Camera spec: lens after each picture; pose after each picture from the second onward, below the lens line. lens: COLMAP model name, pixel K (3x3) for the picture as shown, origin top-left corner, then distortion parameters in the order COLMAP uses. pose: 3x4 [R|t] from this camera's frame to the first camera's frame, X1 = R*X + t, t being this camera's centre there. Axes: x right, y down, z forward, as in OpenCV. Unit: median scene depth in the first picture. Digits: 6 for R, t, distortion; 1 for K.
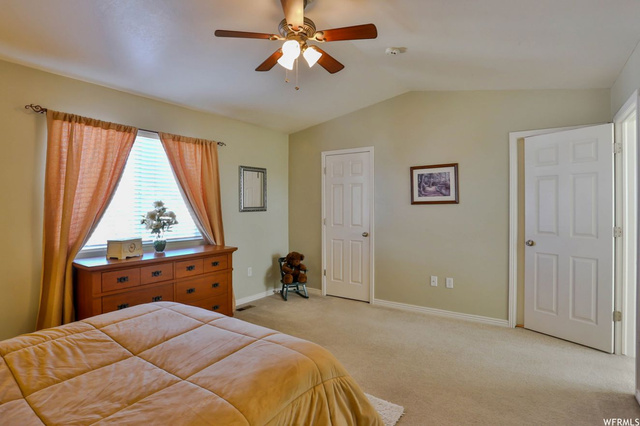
lens RADIAL K [[333.8, 0, 318.1], [0, 333.8, 213.0], [0, 0, 1]] dist [-0.079760, 0.035730]
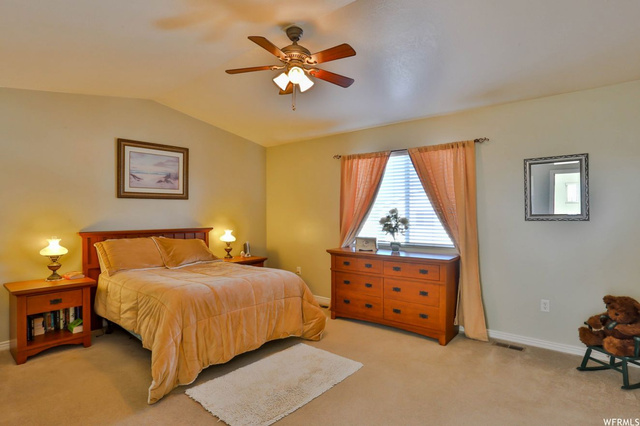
lens RADIAL K [[333.8, 0, 318.1], [0, 333.8, 213.0], [0, 0, 1]] dist [-0.079760, 0.035730]
pose [[-0.055235, -0.017959, -0.998312, 0.713673], [-0.027258, 0.999493, -0.016472, 0.007321], [0.998101, 0.026302, -0.055696, 0.775015]]
